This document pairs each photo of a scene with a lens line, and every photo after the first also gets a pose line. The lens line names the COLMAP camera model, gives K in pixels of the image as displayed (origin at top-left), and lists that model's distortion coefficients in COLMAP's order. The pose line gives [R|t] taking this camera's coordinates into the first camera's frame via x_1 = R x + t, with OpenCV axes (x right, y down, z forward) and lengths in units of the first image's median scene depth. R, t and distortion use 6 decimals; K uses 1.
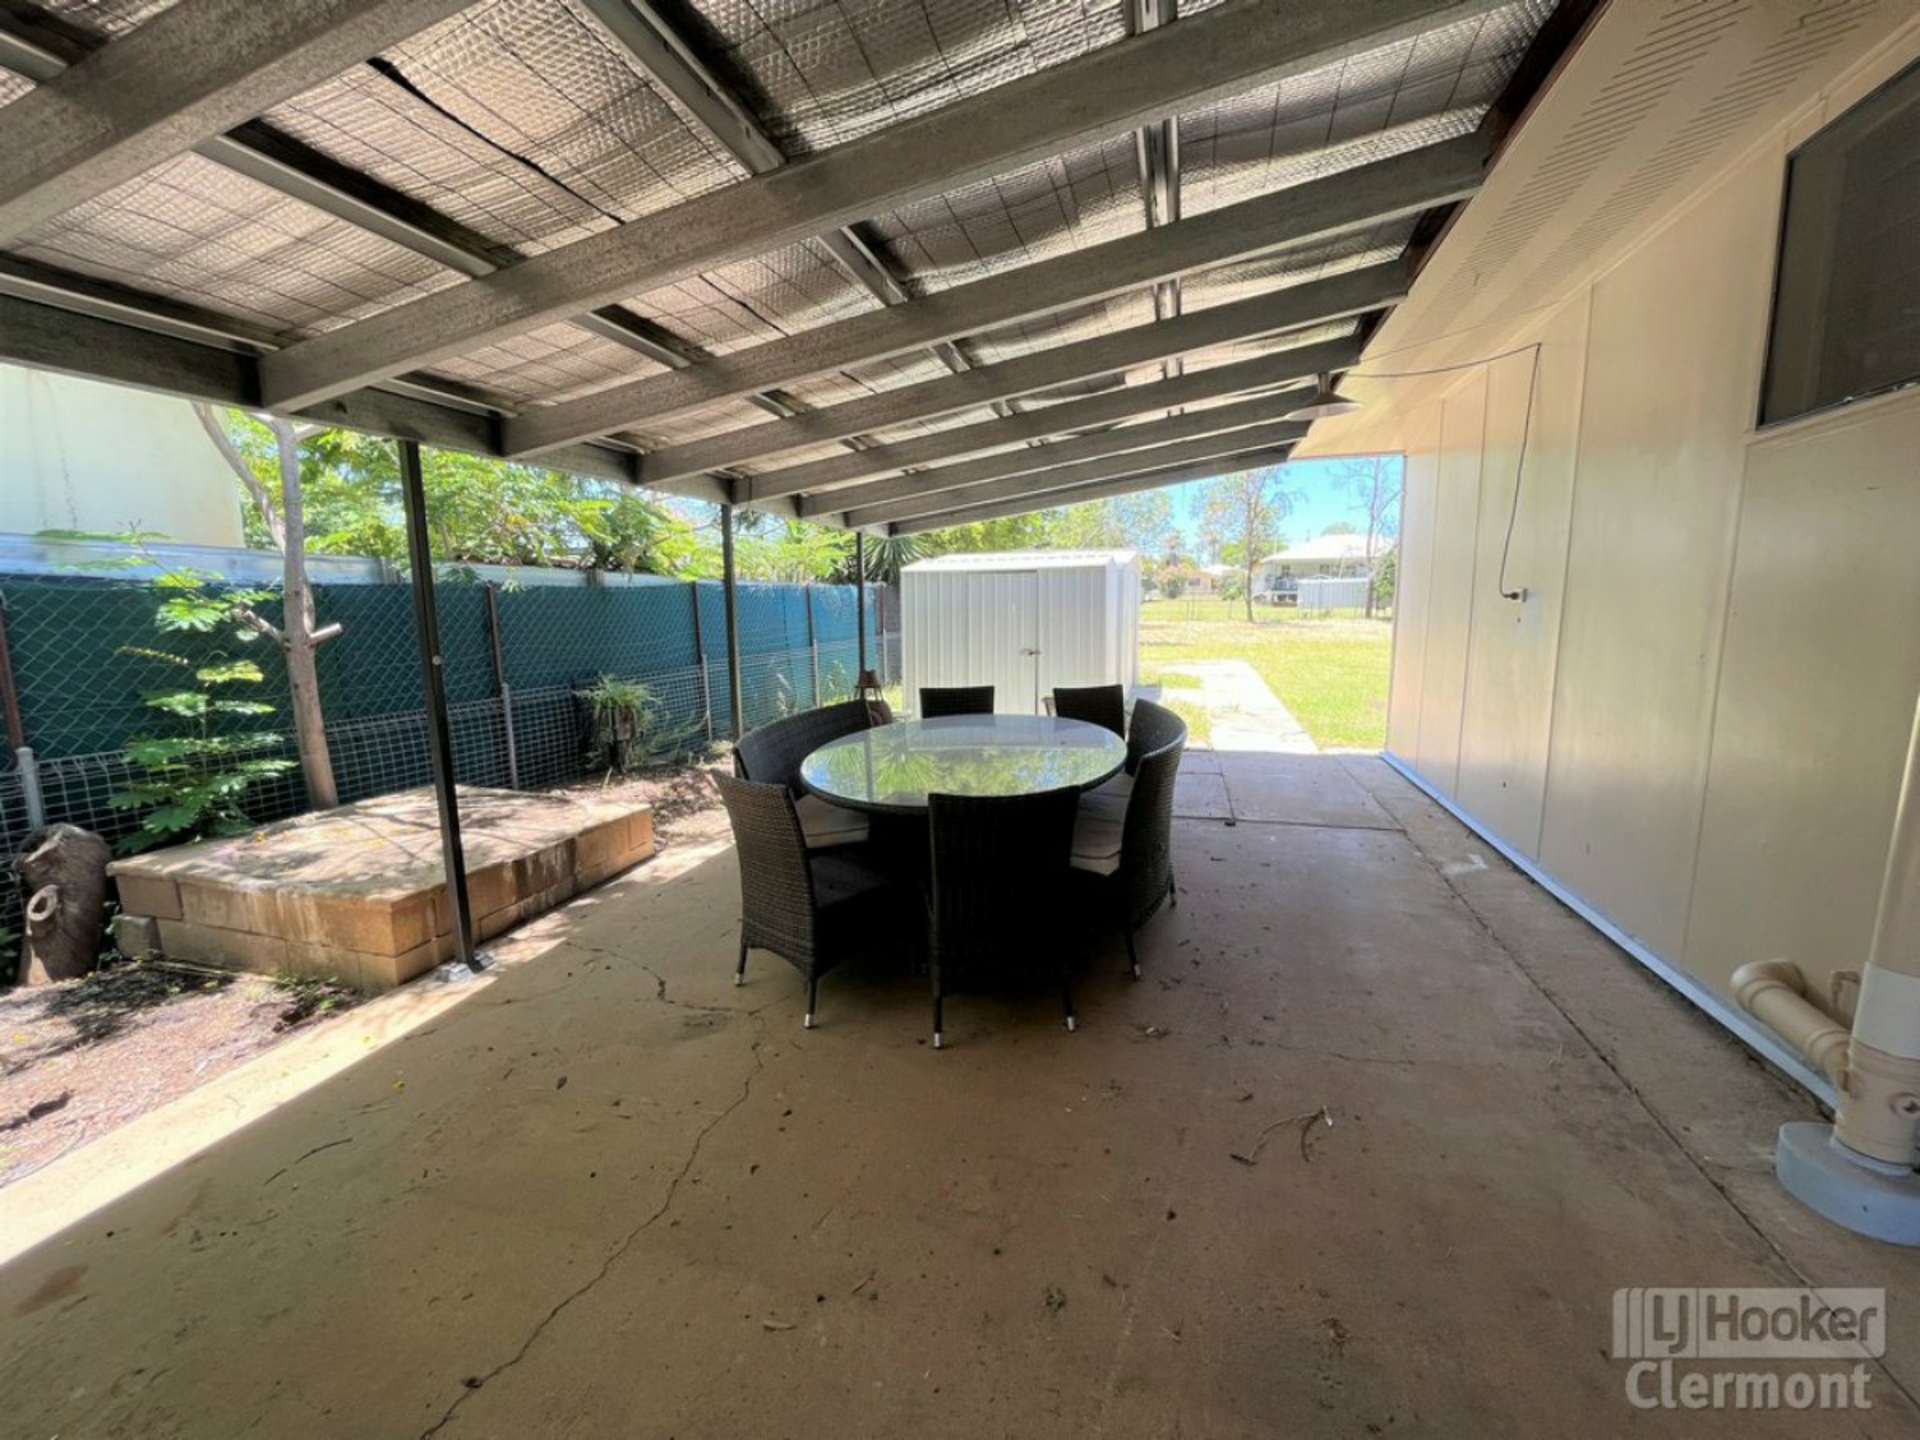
lens RADIAL K [[780.6, 0, 954.6], [0, 780.6, 730.0], [0, 0, 1]] dist [-0.004071, -0.000083]
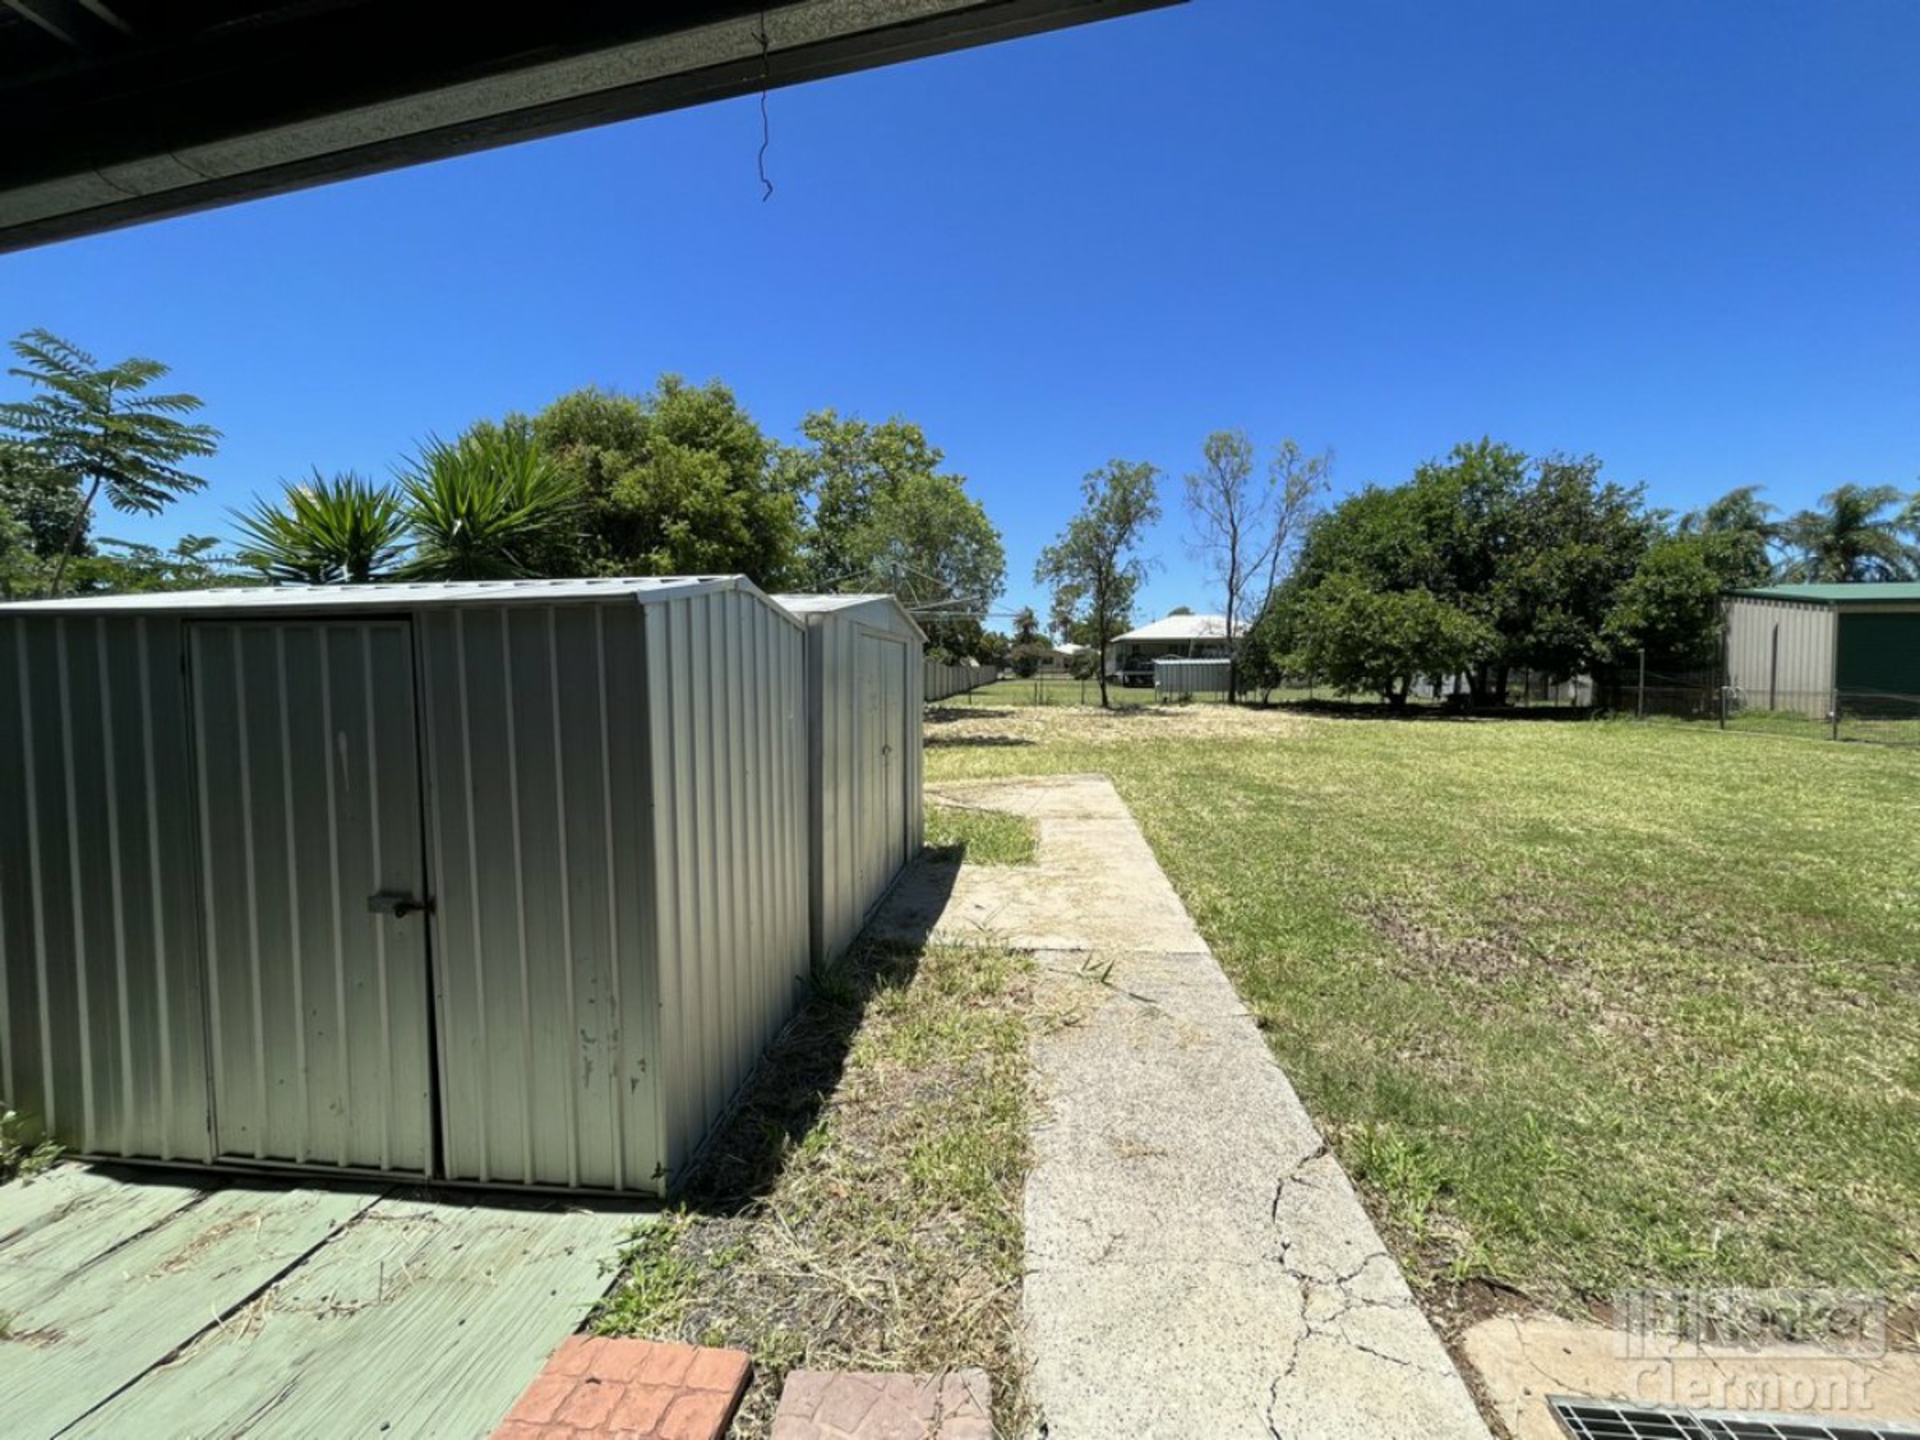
lens RADIAL K [[780.6, 0, 960.5], [0, 780.6, 724.9], [0, 0, 1]] dist [-0.004071, -0.000083]
pose [[0.983688, 0.001175, 0.179877, 0.046588], [0.017108, 0.994835, -0.100052, -0.025308], [-0.179065, 0.101498, 0.978588, 0.131724]]
